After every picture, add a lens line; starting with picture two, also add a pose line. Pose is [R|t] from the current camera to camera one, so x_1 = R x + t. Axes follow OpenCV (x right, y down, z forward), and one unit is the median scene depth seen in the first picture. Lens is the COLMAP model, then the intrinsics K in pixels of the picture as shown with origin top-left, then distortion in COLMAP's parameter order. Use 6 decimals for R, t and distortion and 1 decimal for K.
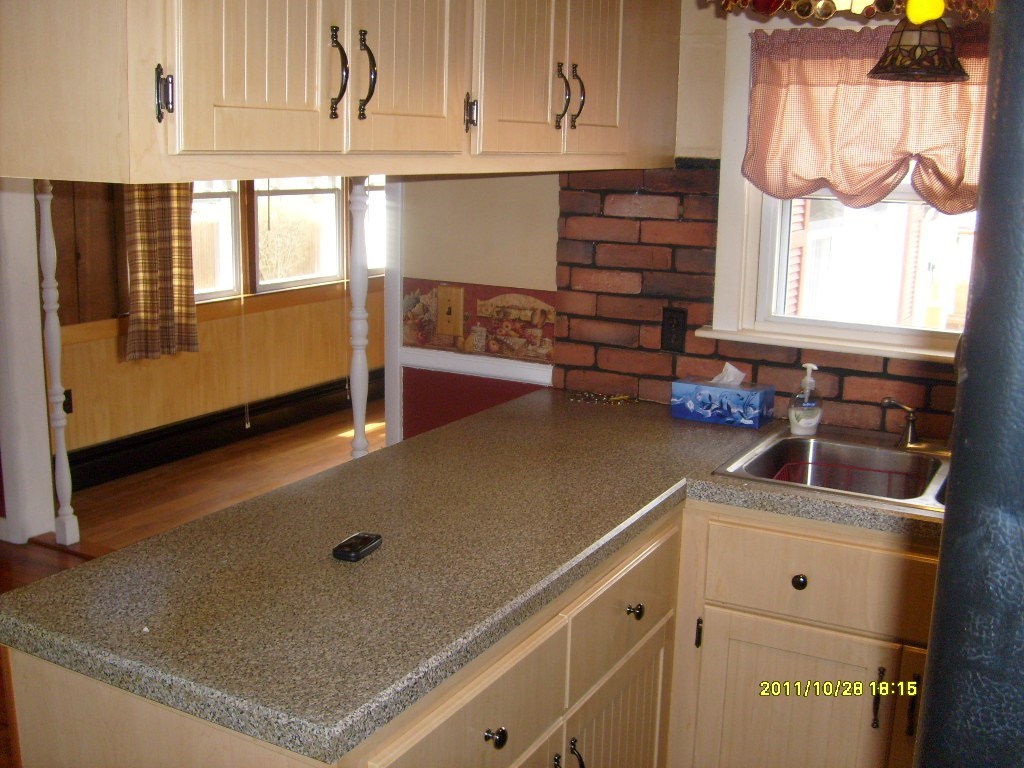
lens RADIAL K [[1109.1, 0, 504.9], [0, 1109.1, 389.8], [0, 0, 1]] dist [-0.146388, 0.129793]
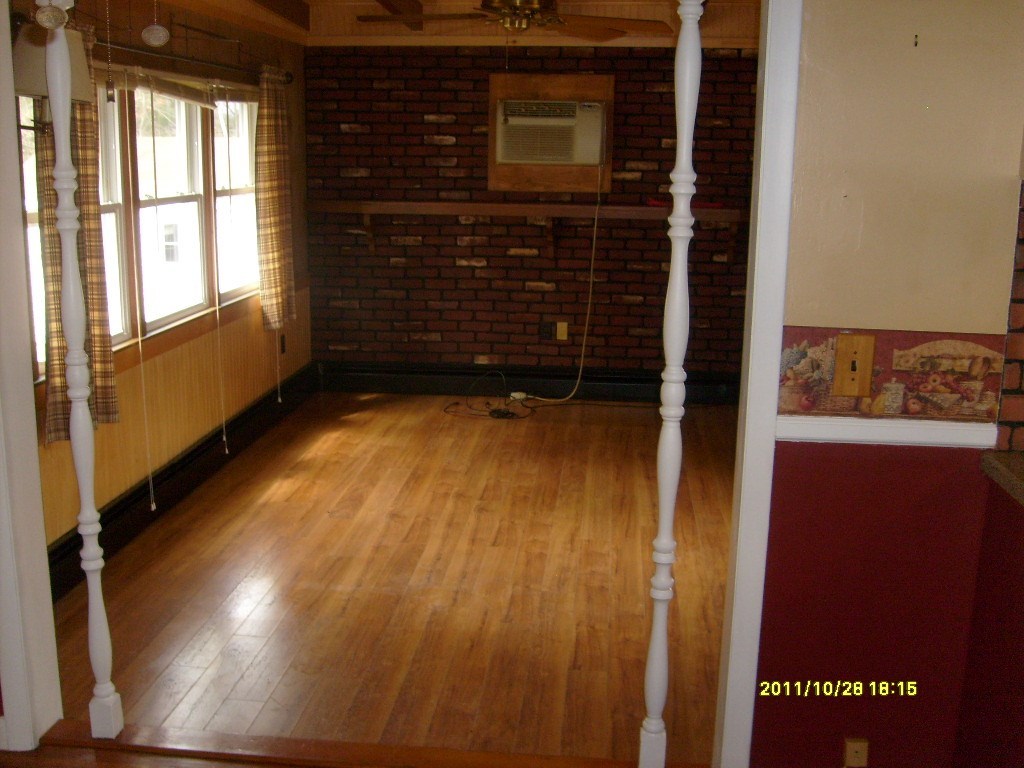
lens RADIAL K [[1109.1, 0, 504.9], [0, 1109.1, 389.8], [0, 0, 1]] dist [-0.146388, 0.129793]
pose [[0.915393, -0.093688, 0.391507, -0.604030], [0.088087, 0.995589, 0.032287, -0.105143], [-0.392805, 0.004931, 0.919608, 0.402194]]
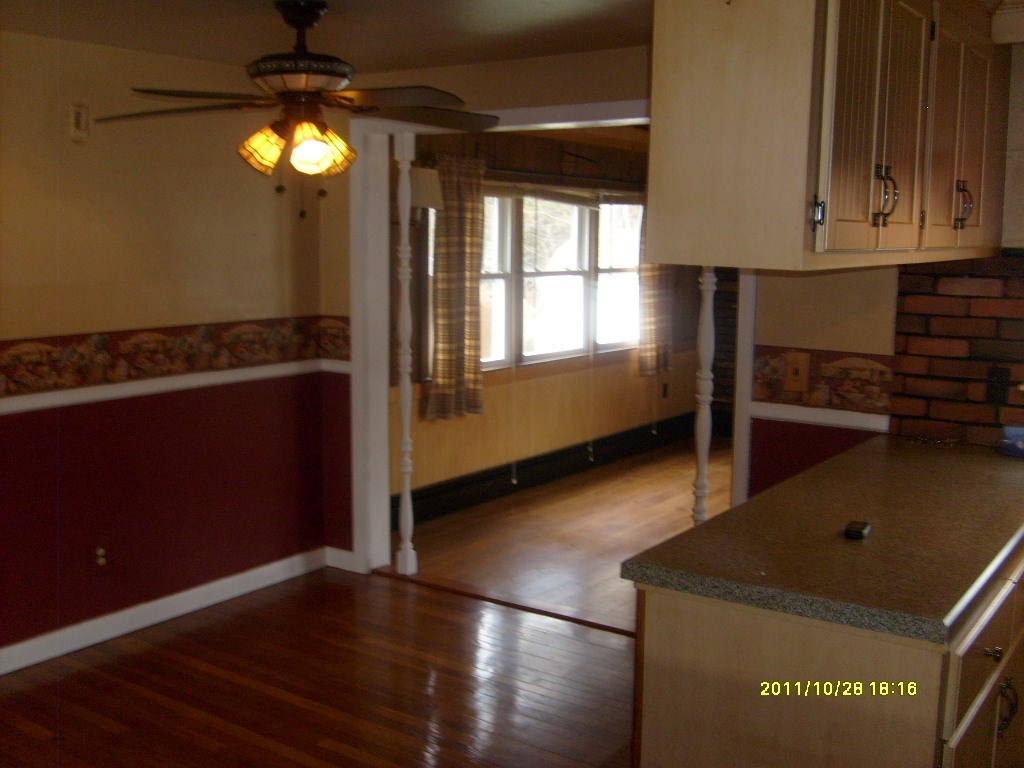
lens RADIAL K [[1109.1, 0, 504.9], [0, 1109.1, 389.8], [0, 0, 1]] dist [-0.146388, 0.129793]
pose [[0.994504, 0.004091, -0.104623, -0.253771], [-0.011638, 0.997363, -0.071628, 0.041062], [0.104054, 0.072452, 0.991929, -0.246992]]
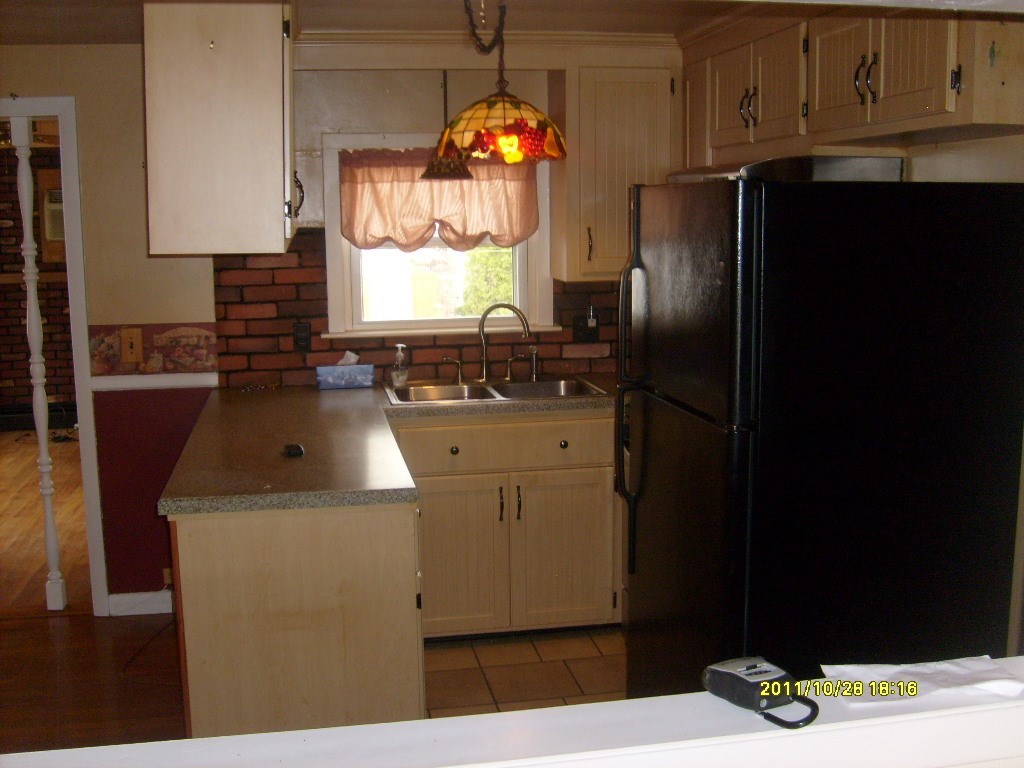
lens RADIAL K [[1109.1, 0, 504.9], [0, 1109.1, 389.8], [0, 0, 1]] dist [-0.146388, 0.129793]
pose [[0.768632, -0.128540, 0.626643, -0.580308], [0.159964, 0.987103, 0.006271, 0.052717], [-0.619367, 0.095420, 0.779281, -0.371548]]
